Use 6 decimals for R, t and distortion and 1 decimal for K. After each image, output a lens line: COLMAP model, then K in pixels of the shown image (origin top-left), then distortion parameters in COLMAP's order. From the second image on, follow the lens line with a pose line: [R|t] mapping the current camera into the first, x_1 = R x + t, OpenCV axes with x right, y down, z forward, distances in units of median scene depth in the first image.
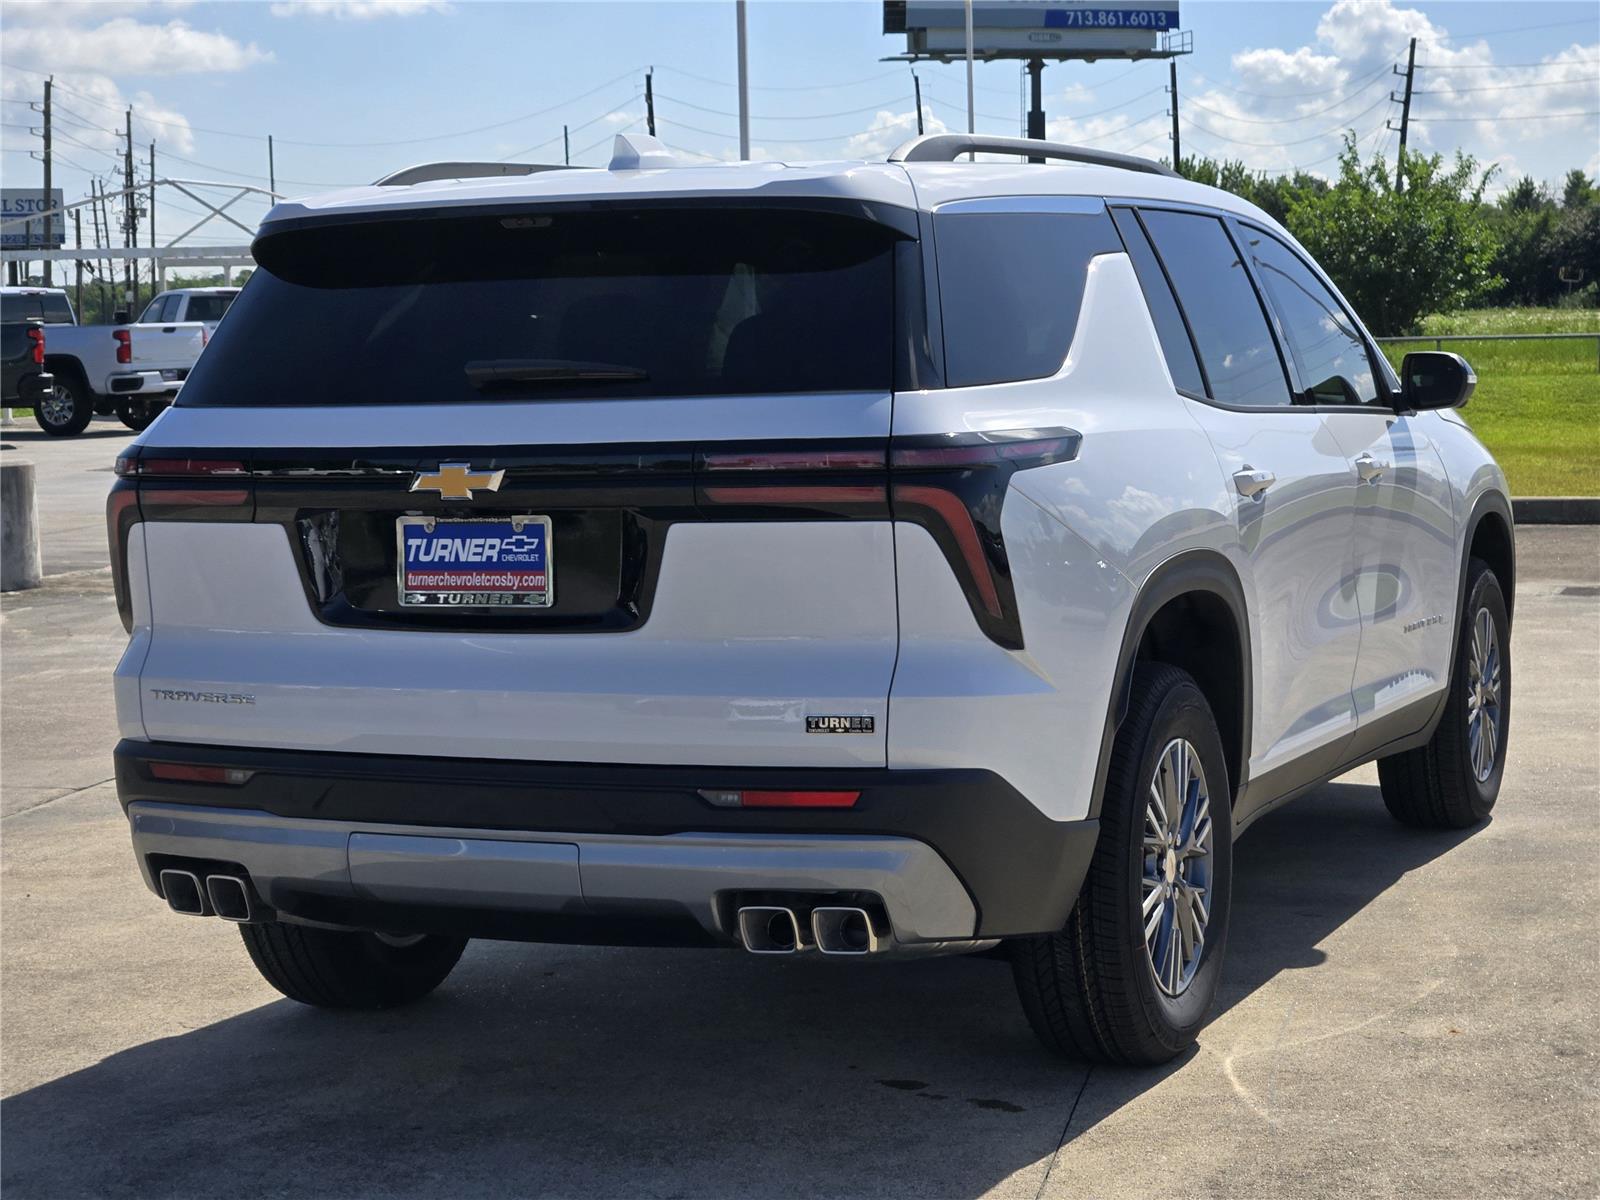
lens RADIAL K [[3017.9, 0, 796.3], [0, 3017.9, 503.1], [0, 0, 1]] dist [-0.046945, 0.391684]
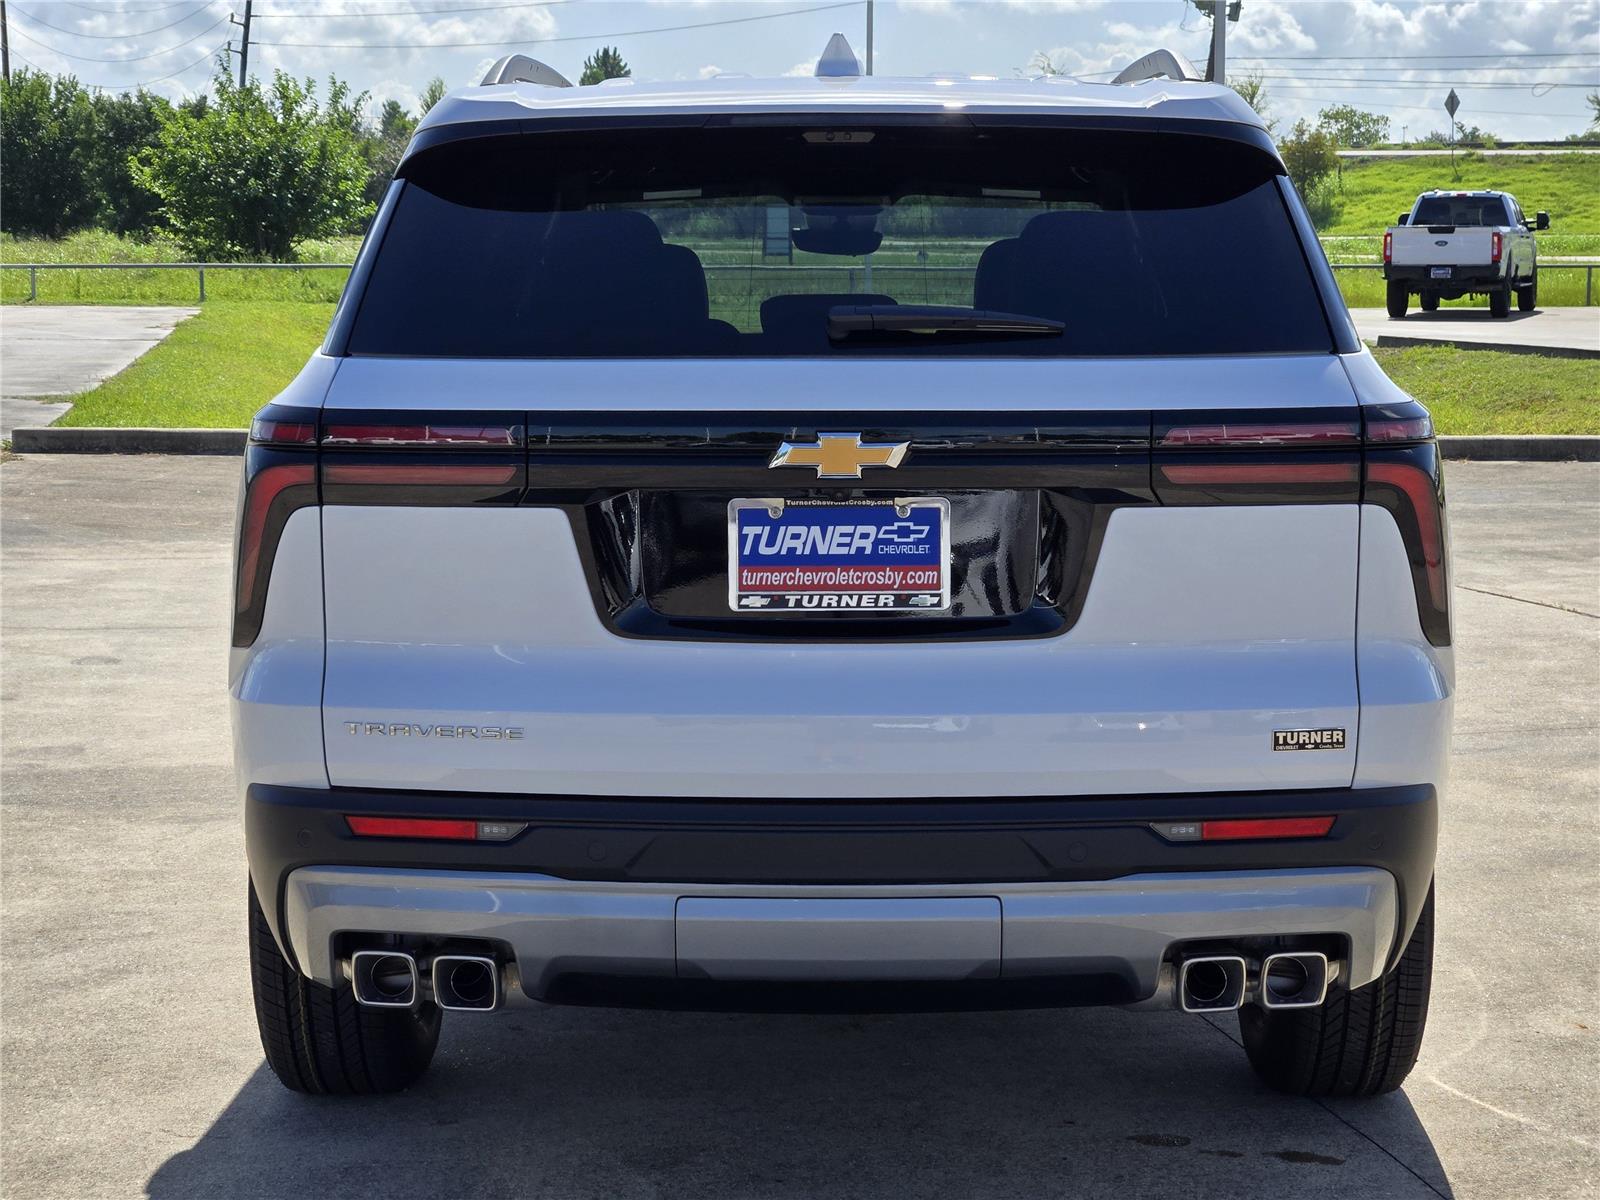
lens RADIAL K [[3017.9, 0, 796.3], [0, 3017.9, 503.1], [0, 0, 1]] dist [-0.046945, 0.391684]
pose [[0.918551, -0.007174, 0.395237, -0.436059], [-0.002895, 0.999686, 0.024874, -0.014395], [-0.395291, -0.023992, 0.918243, 0.261848]]
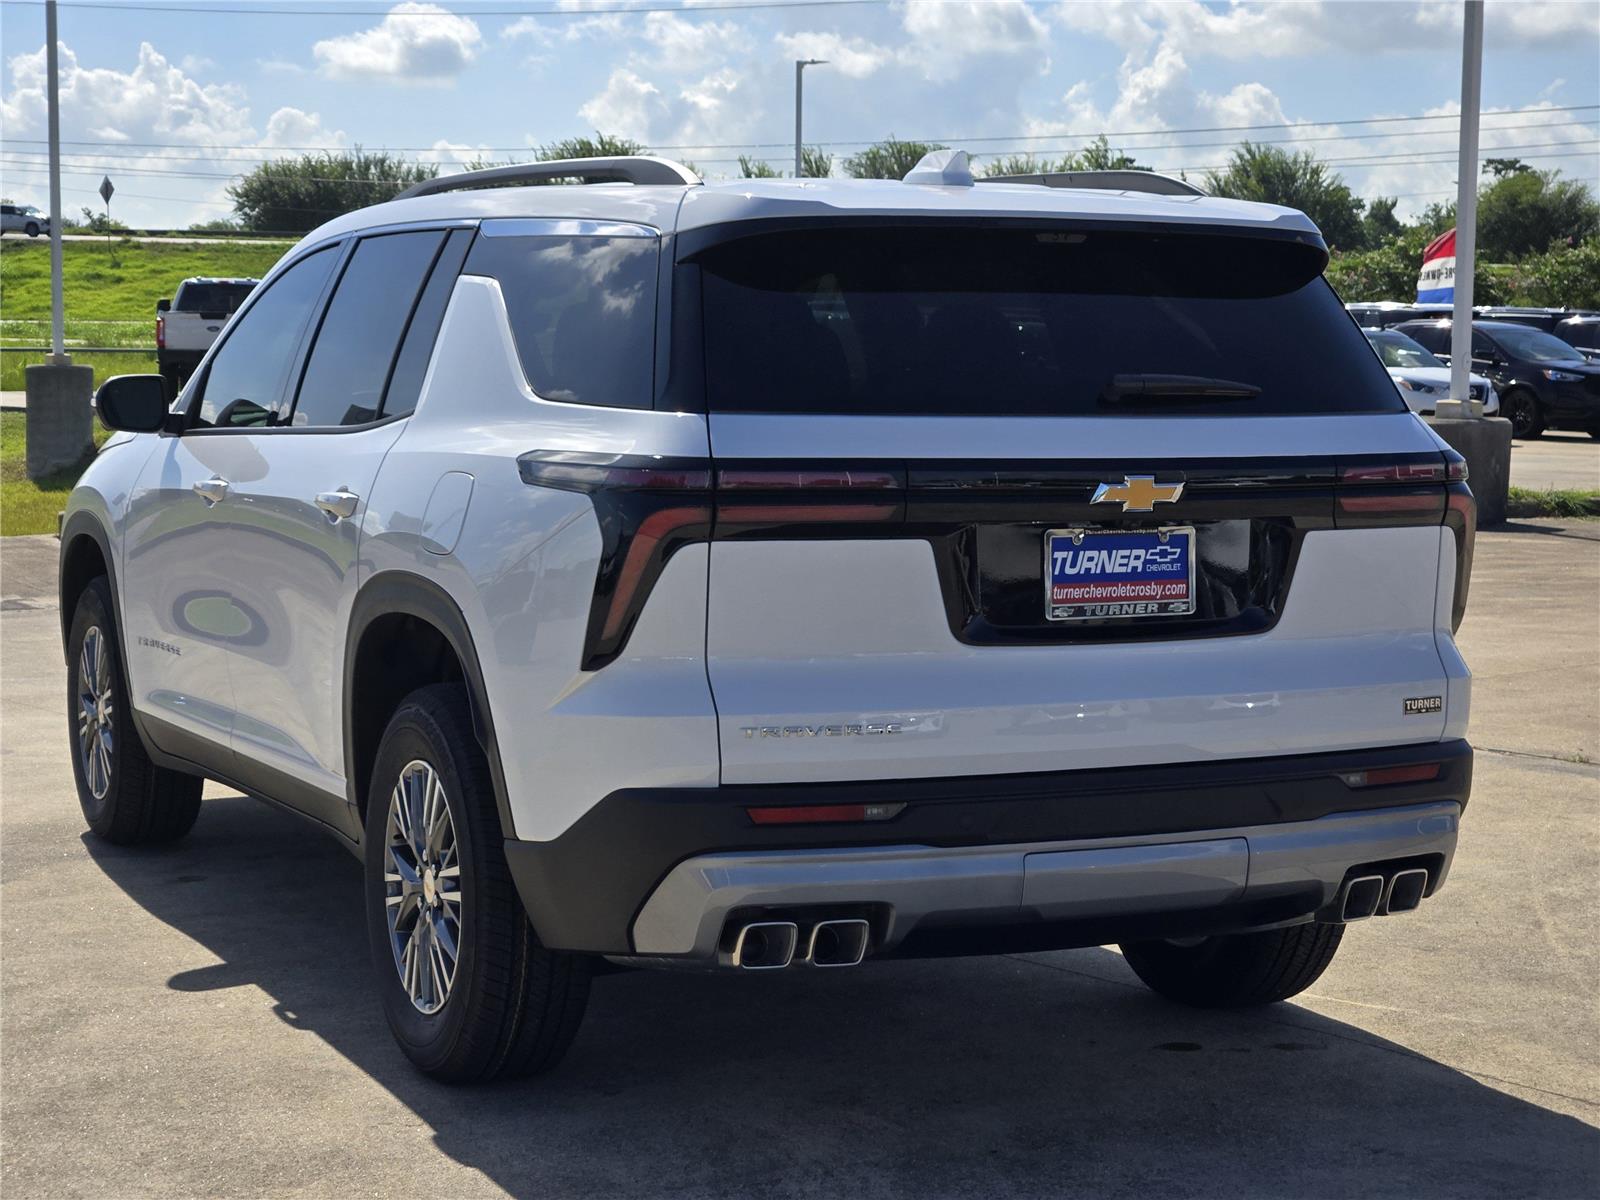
lens RADIAL K [[3022.8, 0, 849.8], [0, 3022.8, 600.7], [0, 0, 1]] dist [-0.057331, 0.412367]
pose [[0.612137, -0.032057, 0.790102, -0.961804], [0.012633, 0.999447, 0.030763, -0.003543], [-0.790651, -0.008849, 0.612203, 0.450418]]
